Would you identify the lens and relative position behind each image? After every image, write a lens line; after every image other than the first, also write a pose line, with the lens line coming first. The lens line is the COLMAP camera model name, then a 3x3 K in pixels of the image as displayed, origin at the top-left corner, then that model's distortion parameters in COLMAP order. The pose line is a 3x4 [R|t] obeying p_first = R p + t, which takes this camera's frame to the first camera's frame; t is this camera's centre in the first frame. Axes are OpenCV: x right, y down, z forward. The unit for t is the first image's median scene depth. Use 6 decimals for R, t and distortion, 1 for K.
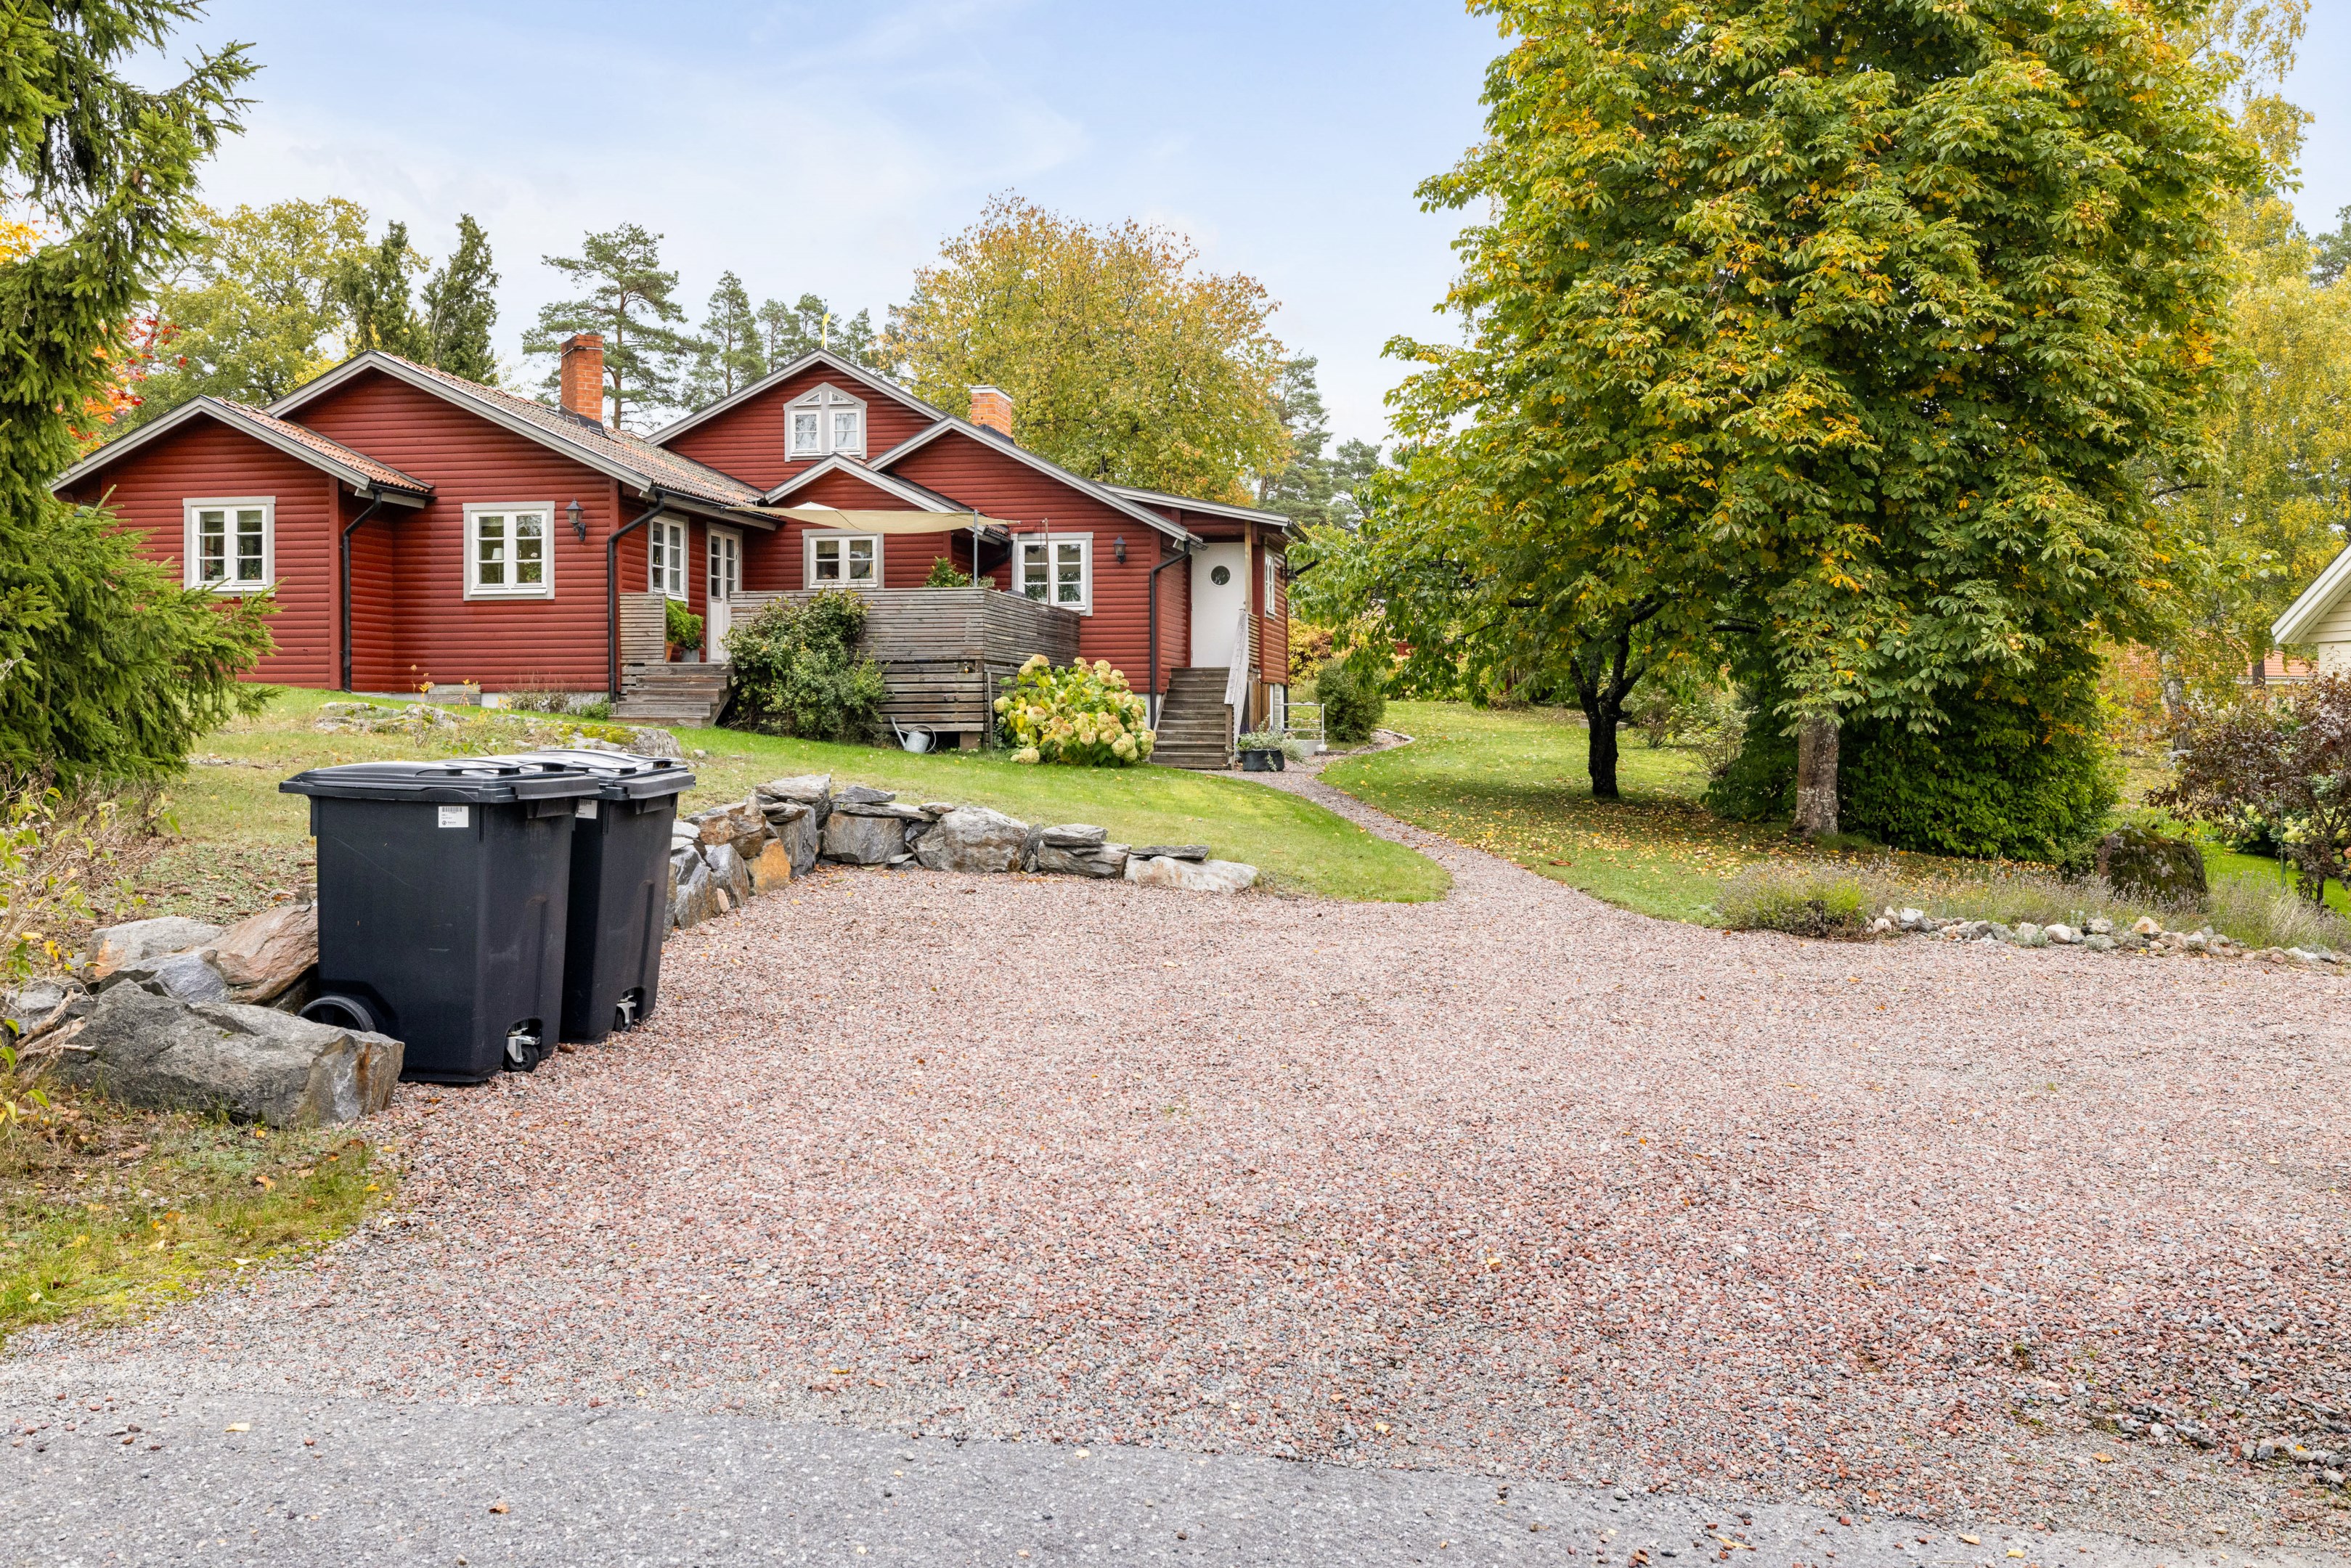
lens RADIAL K [[1931.5, 0, 1175.5], [0, 1931.5, 784.0], [0, 0, 1]] dist [0.002386, -0.001758]
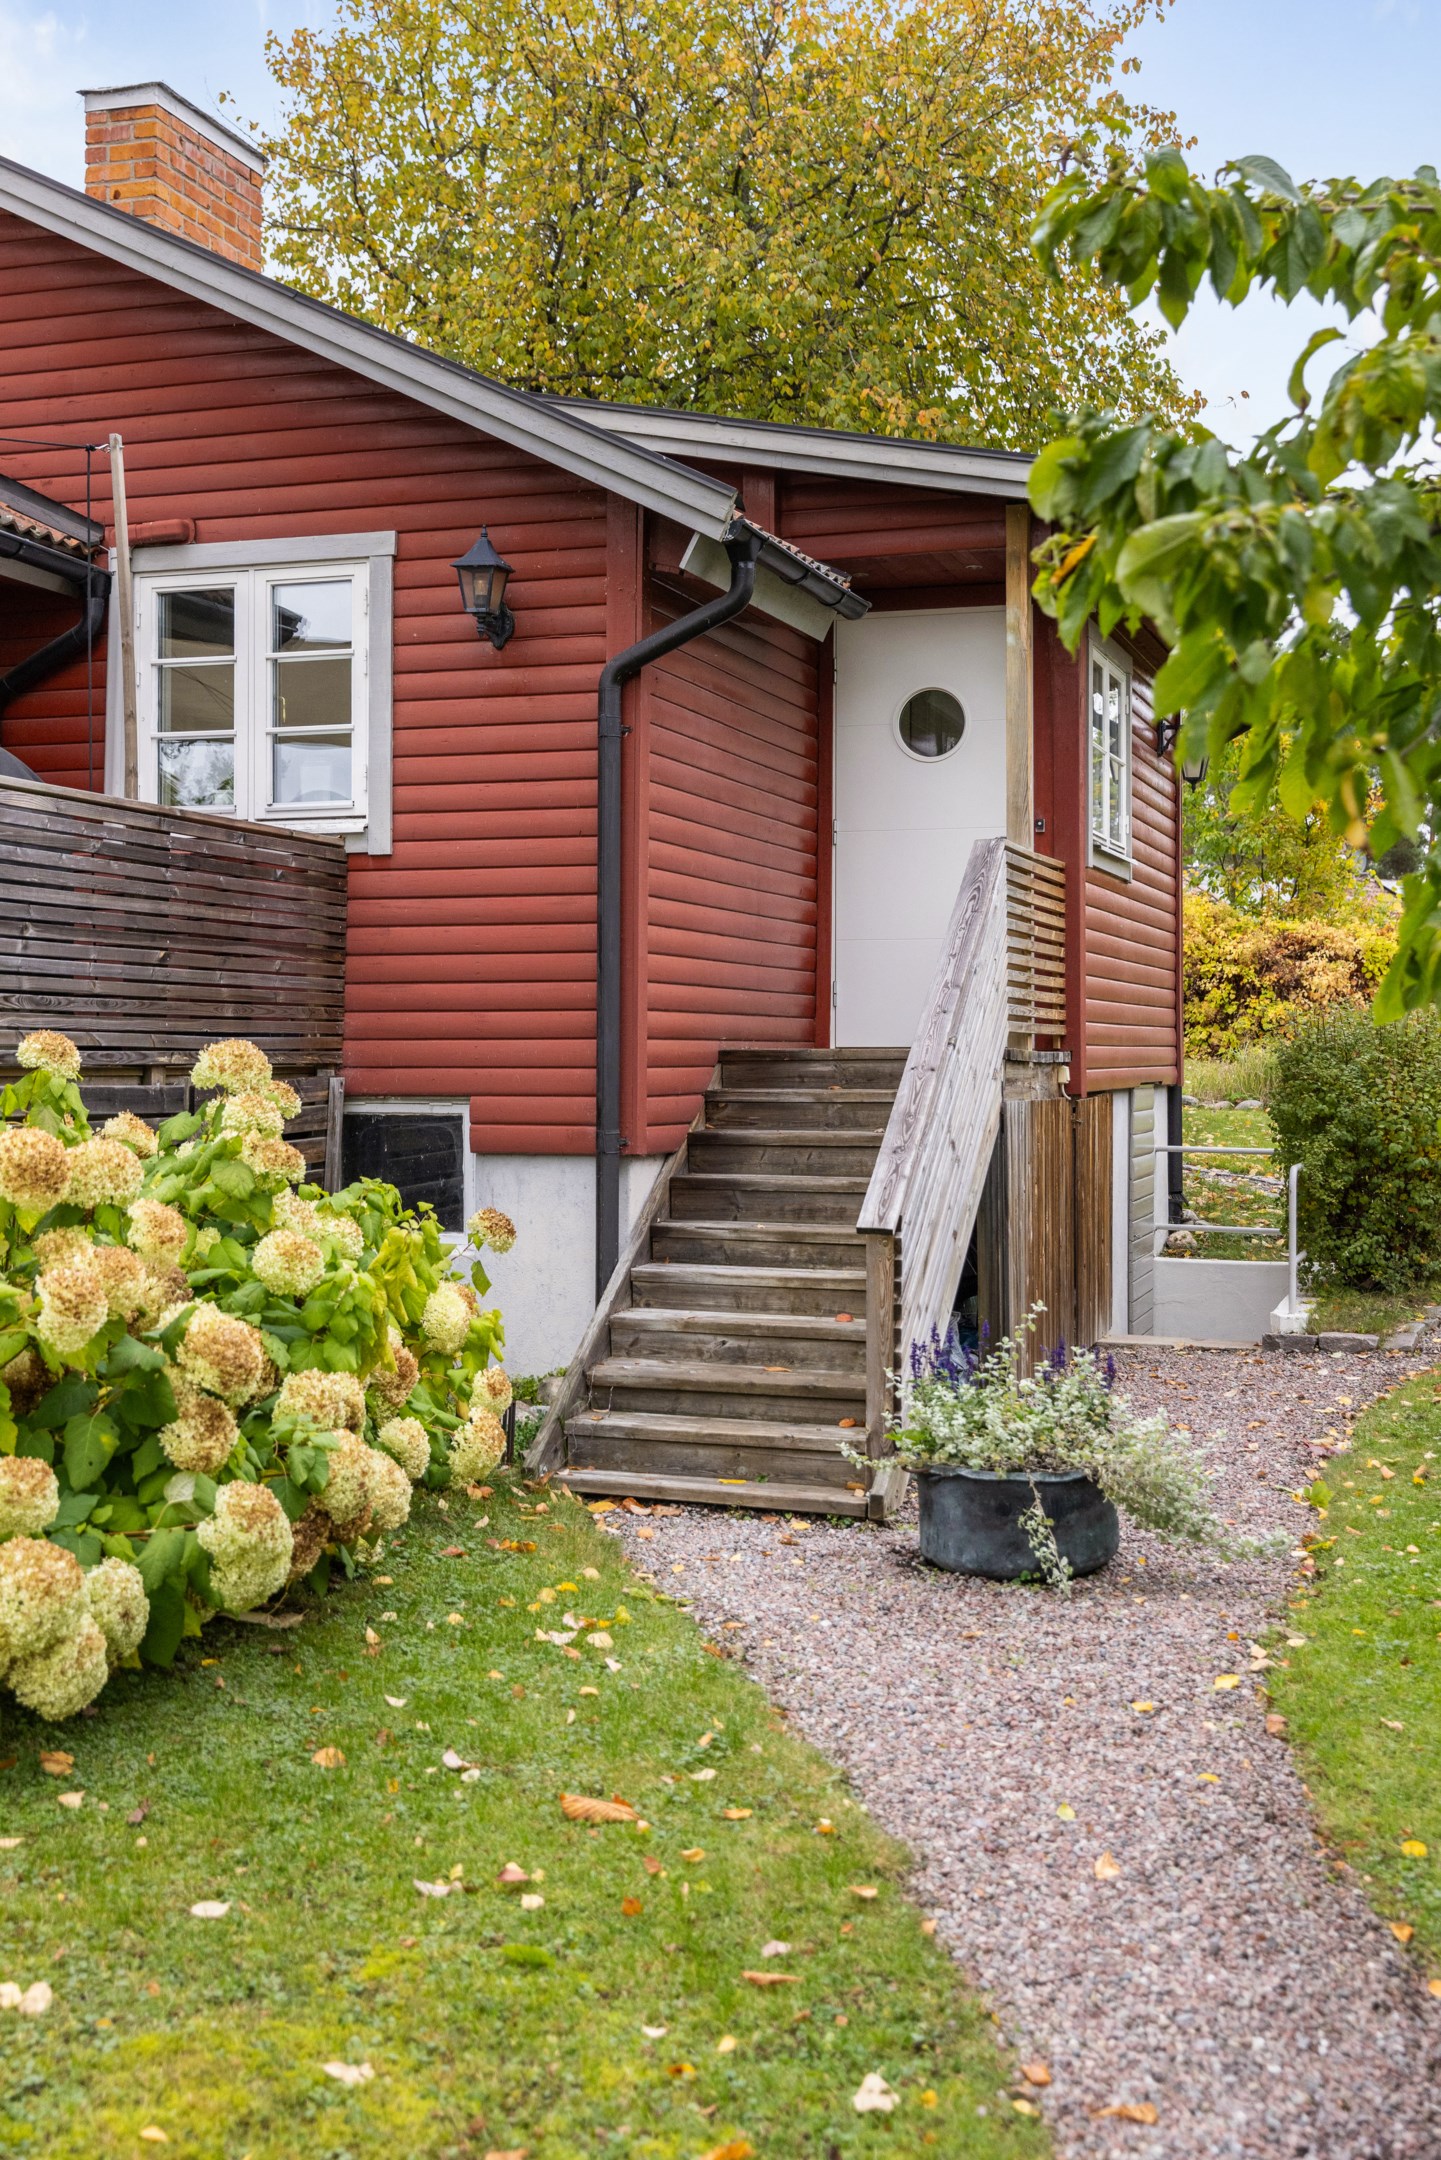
lens RADIAL K [[2368.5, 0, 778.4], [0, 2368.5, 1078.7], [0, 0, 1]] dist [0.010930, 0.023890]
pose [[0.991542, 0.004634, -0.129705, 0.051204], [-0.007404, 0.999754, -0.020888, -0.052189], [0.129576, 0.021672, 0.991333, 0.715022]]
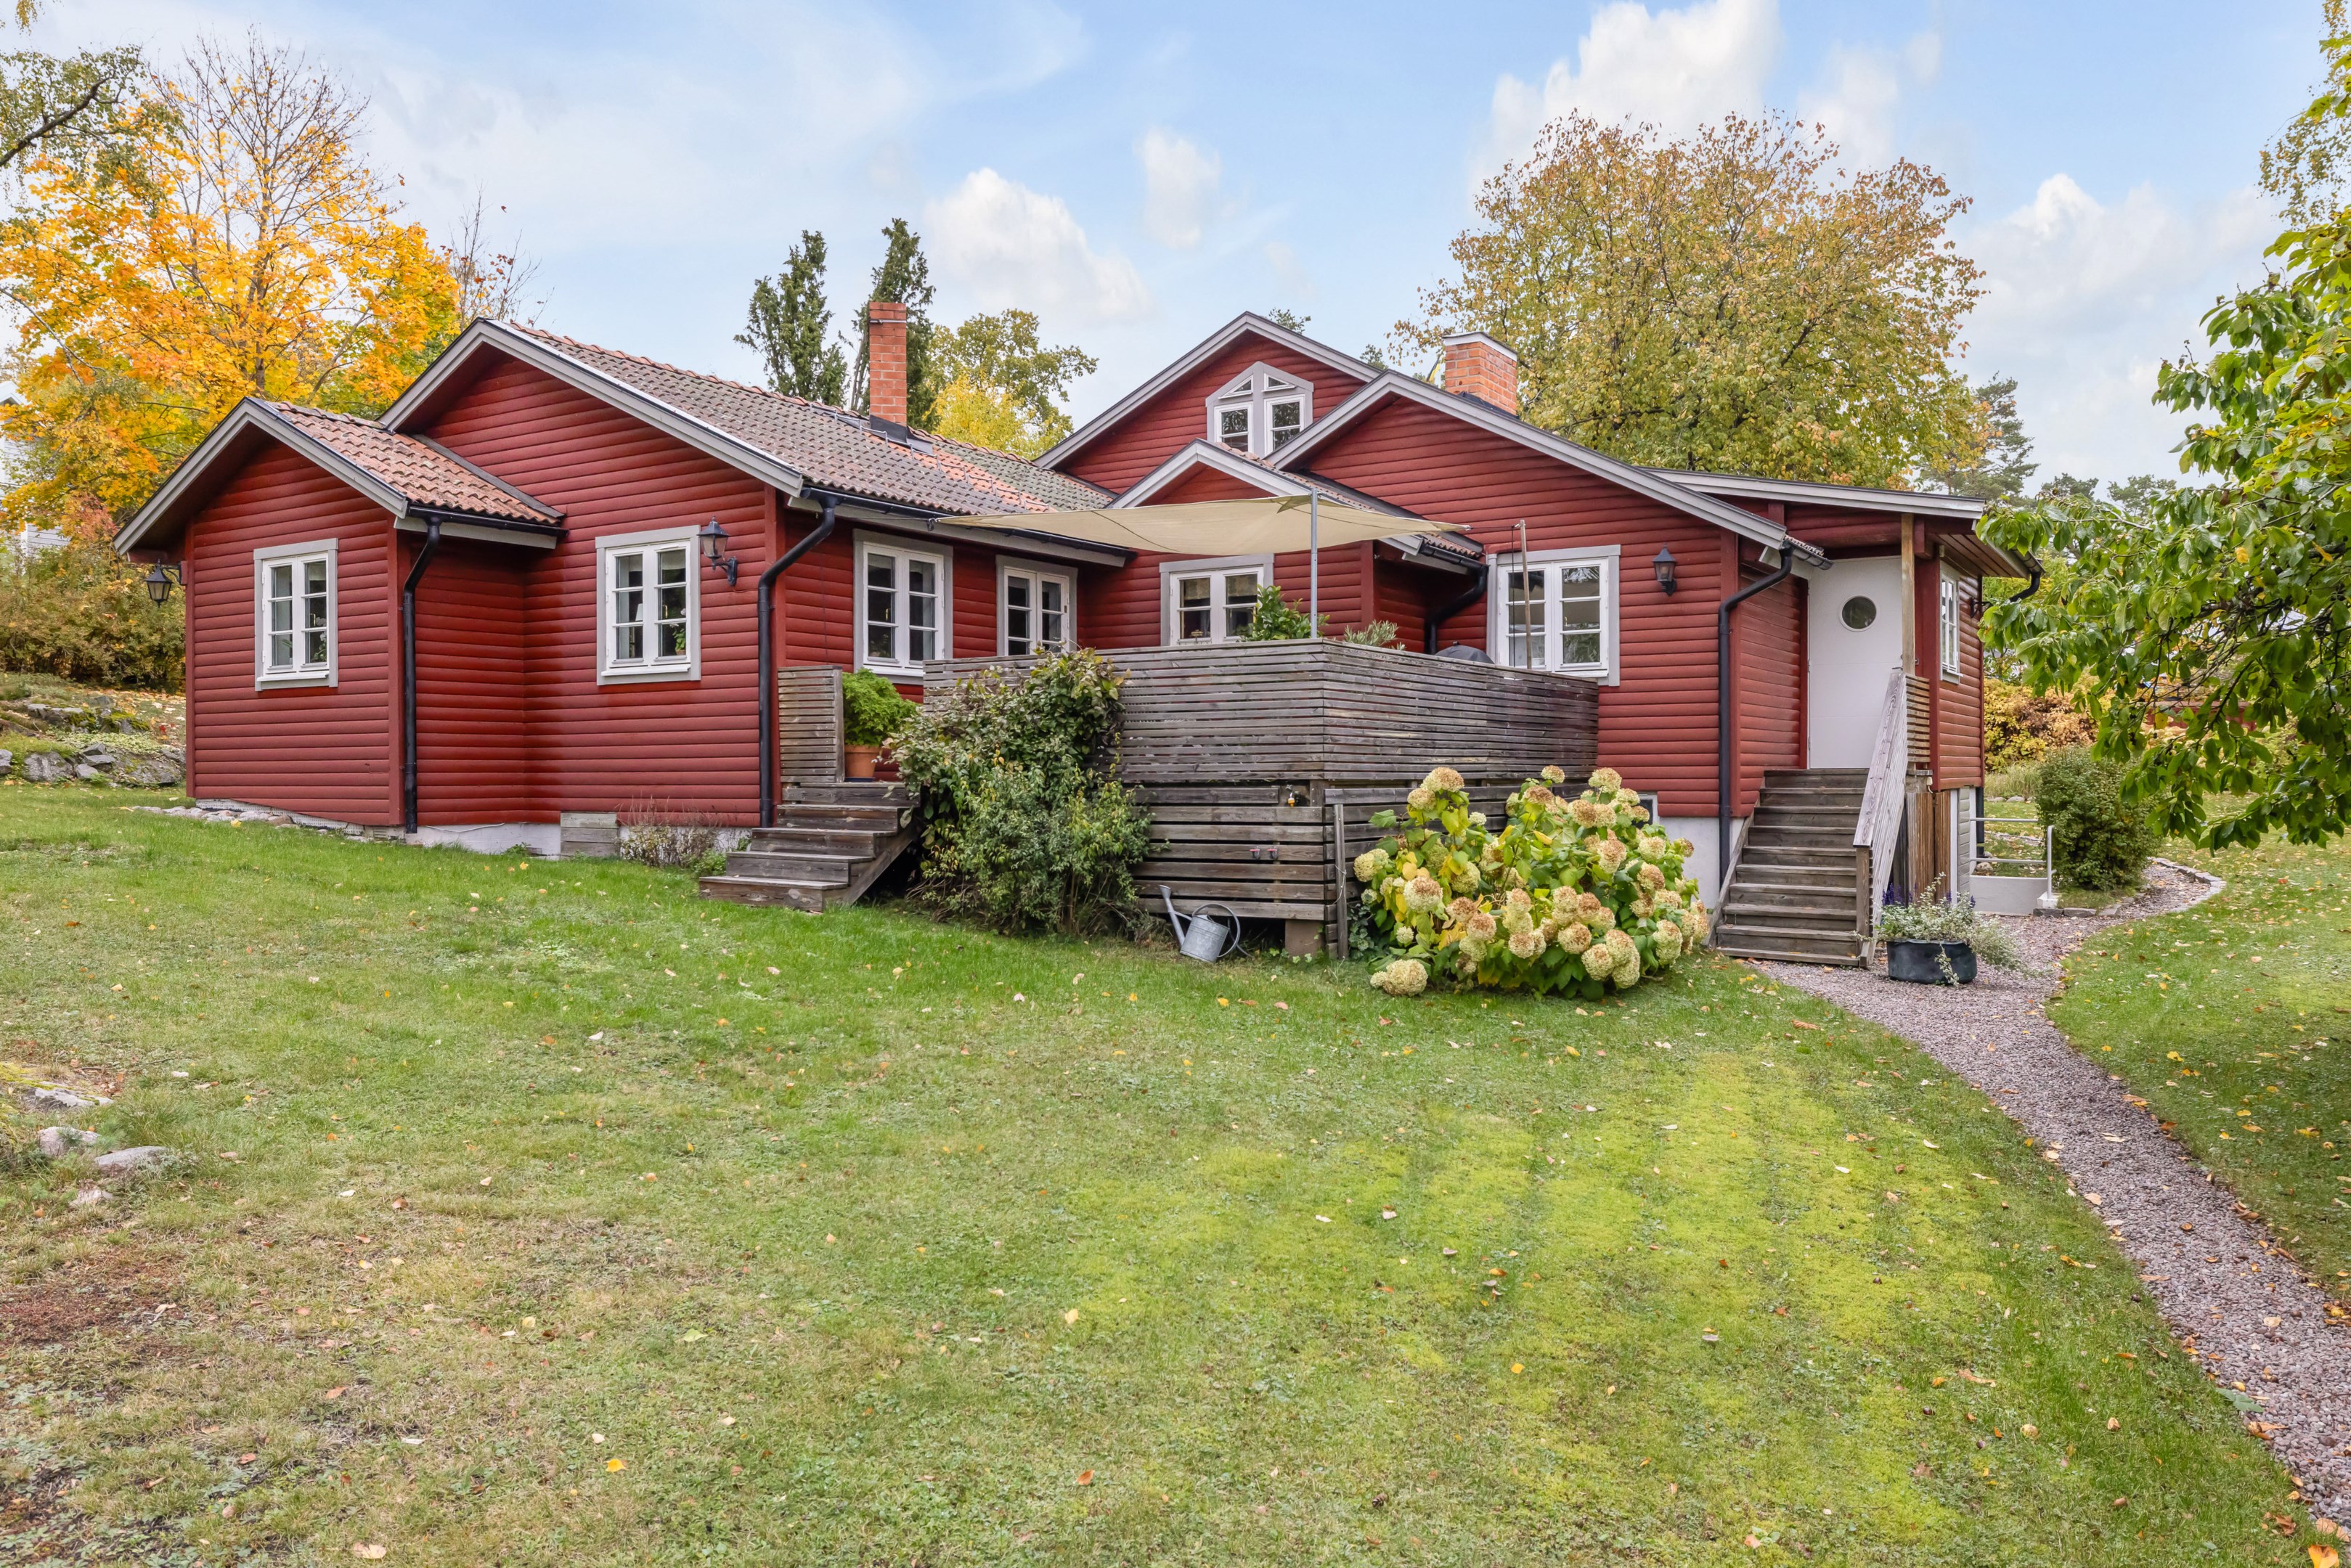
lens RADIAL K [[1615.1, 0, 1226.1], [0, 1615.1, 785.2], [0, 0, 1]] dist [0.002065, -0.000621]
pose [[0.929092, 0.001055, -0.369847, 0.029012], [-0.009420, 0.999739, -0.020812, -0.046371], [0.369729, 0.022820, 0.928859, 0.511803]]
